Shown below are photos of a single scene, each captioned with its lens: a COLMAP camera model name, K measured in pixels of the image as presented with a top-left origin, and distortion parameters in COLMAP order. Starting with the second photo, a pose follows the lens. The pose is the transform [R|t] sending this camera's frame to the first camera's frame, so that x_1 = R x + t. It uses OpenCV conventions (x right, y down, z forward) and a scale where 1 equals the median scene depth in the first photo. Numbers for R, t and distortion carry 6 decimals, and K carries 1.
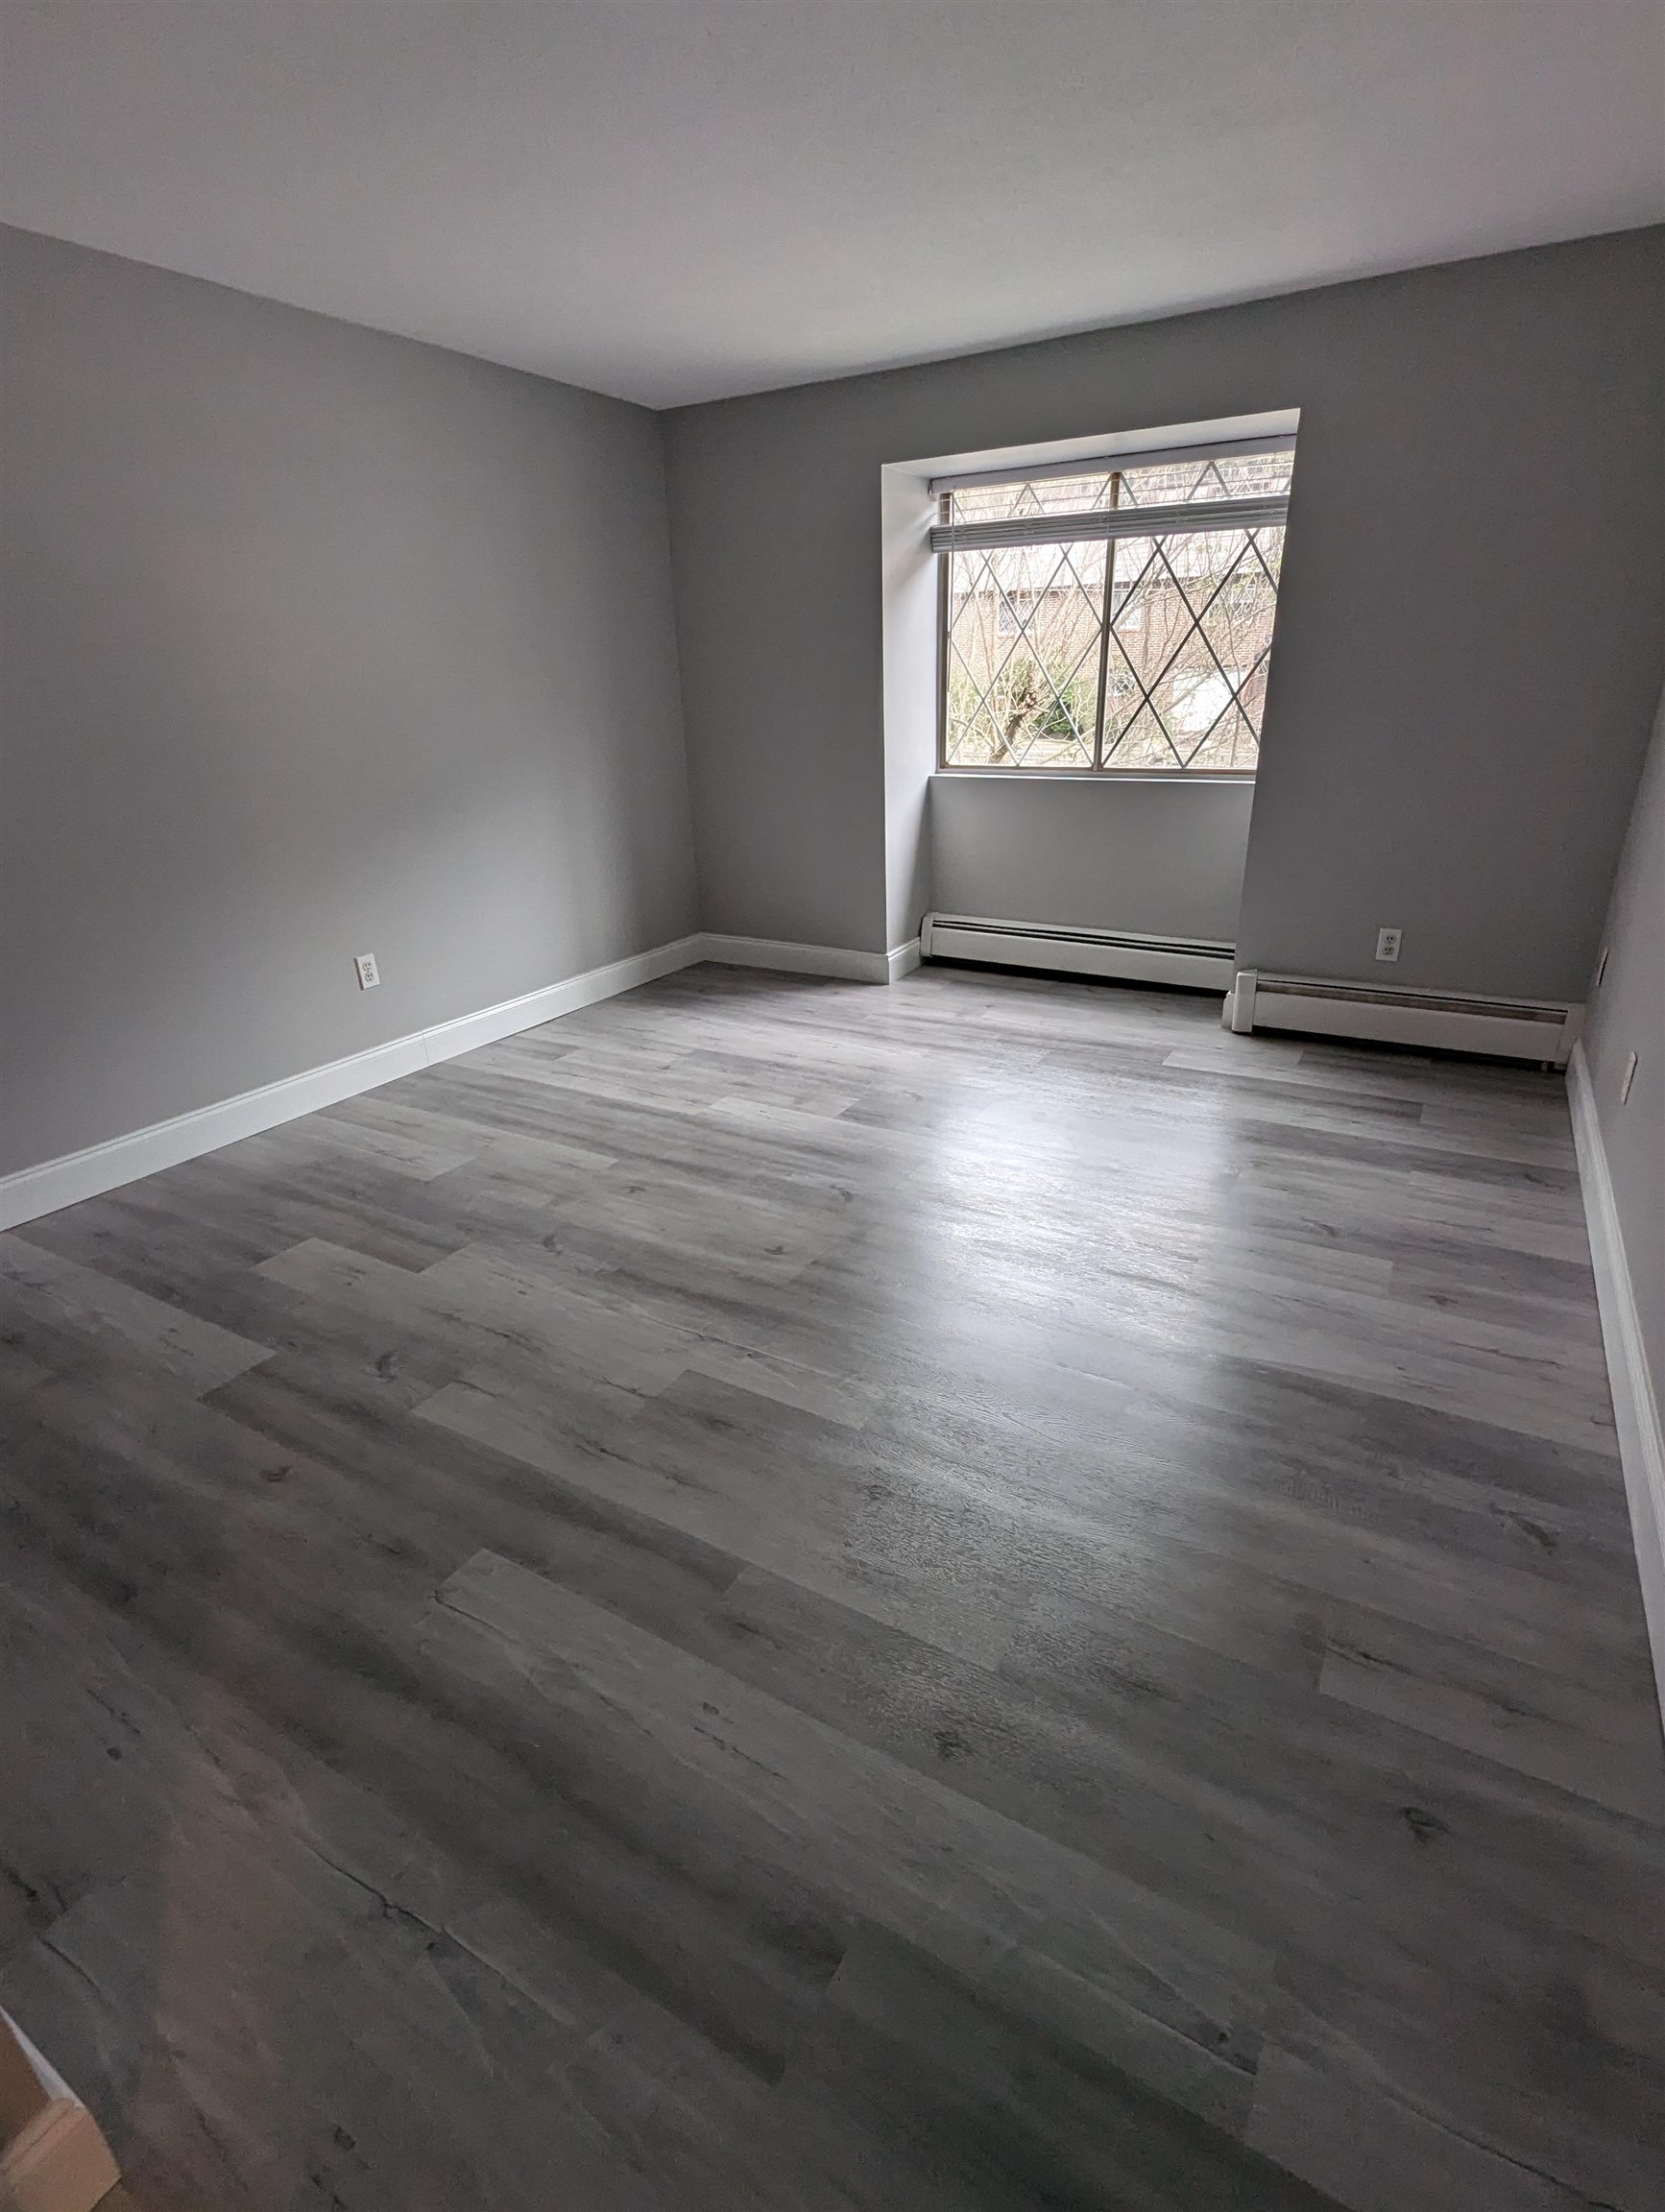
lens RADIAL K [[1057.9, 0, 832.5], [0, 1057.9, 1106.0], [0, 0, 1]] dist [-0.001554, -0.000736]
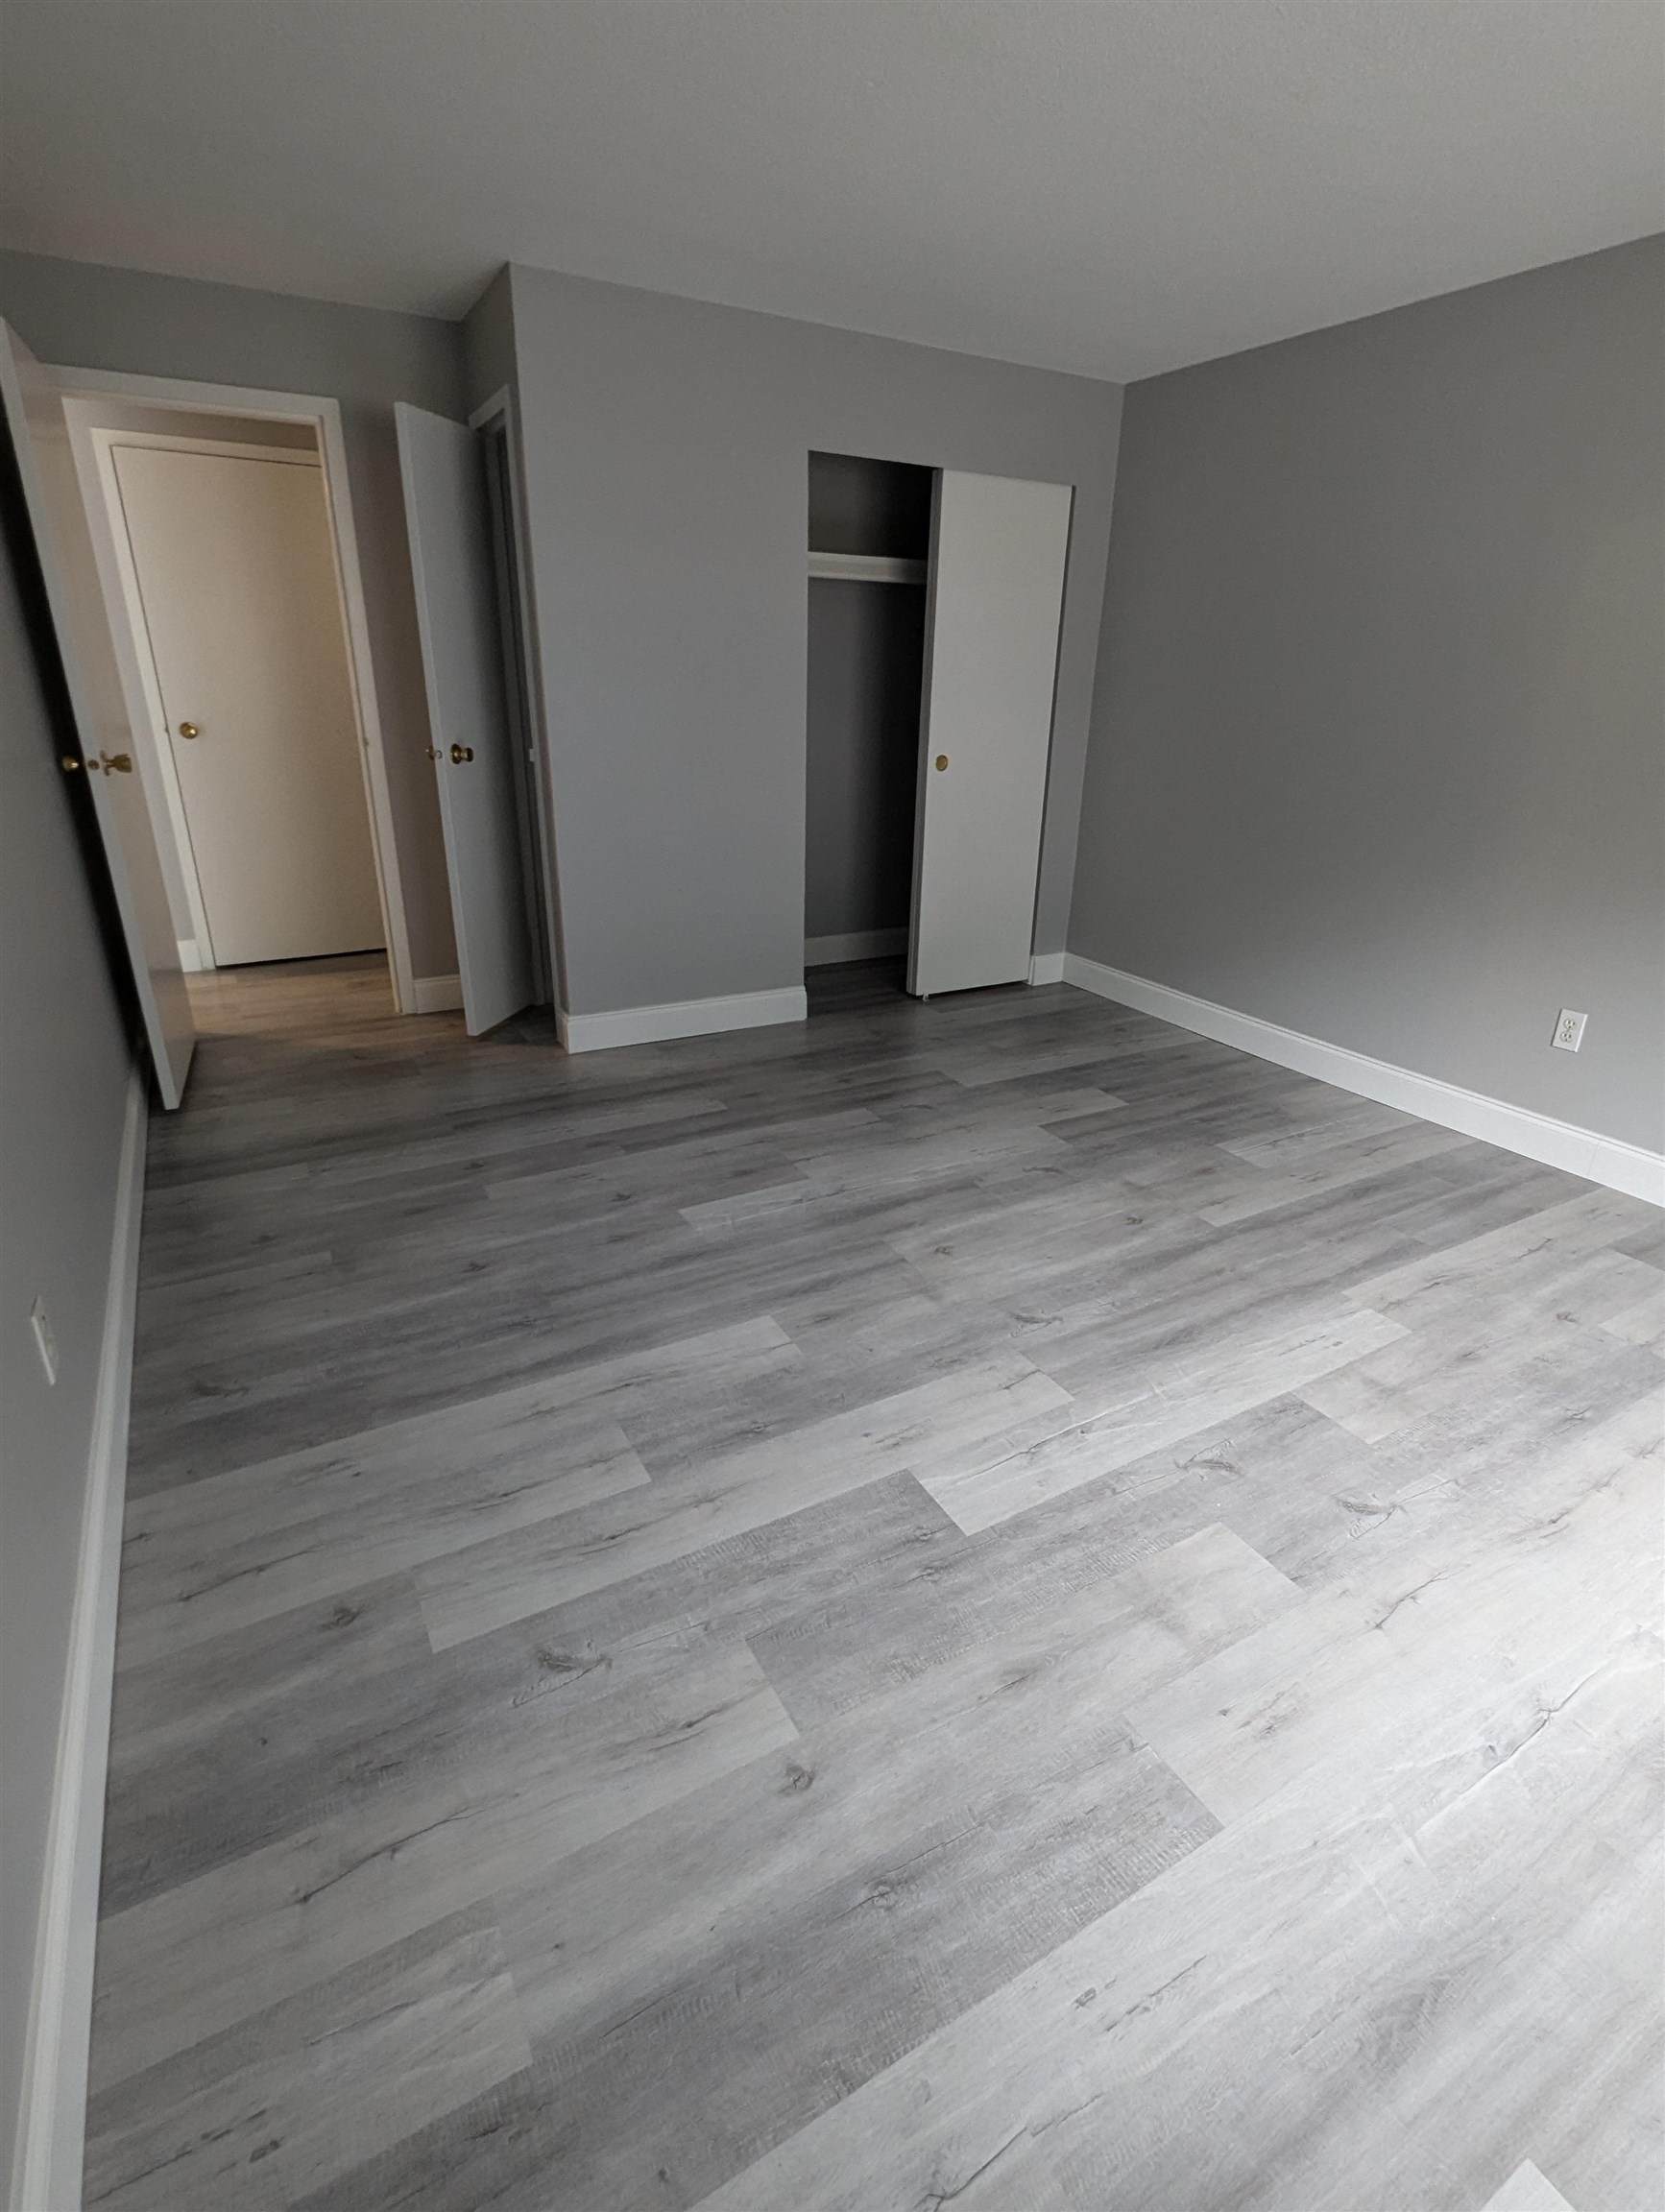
lens RADIAL K [[1057.9, 0, 832.5], [0, 1057.9, 1106.0], [0, 0, 1]] dist [-0.001554, -0.000736]
pose [[-0.504071, 0.345482, -0.791552, 0.674816], [-0.334057, 0.767180, 0.547577, -0.435526], [0.796441, 0.540441, -0.271303, 1.008696]]
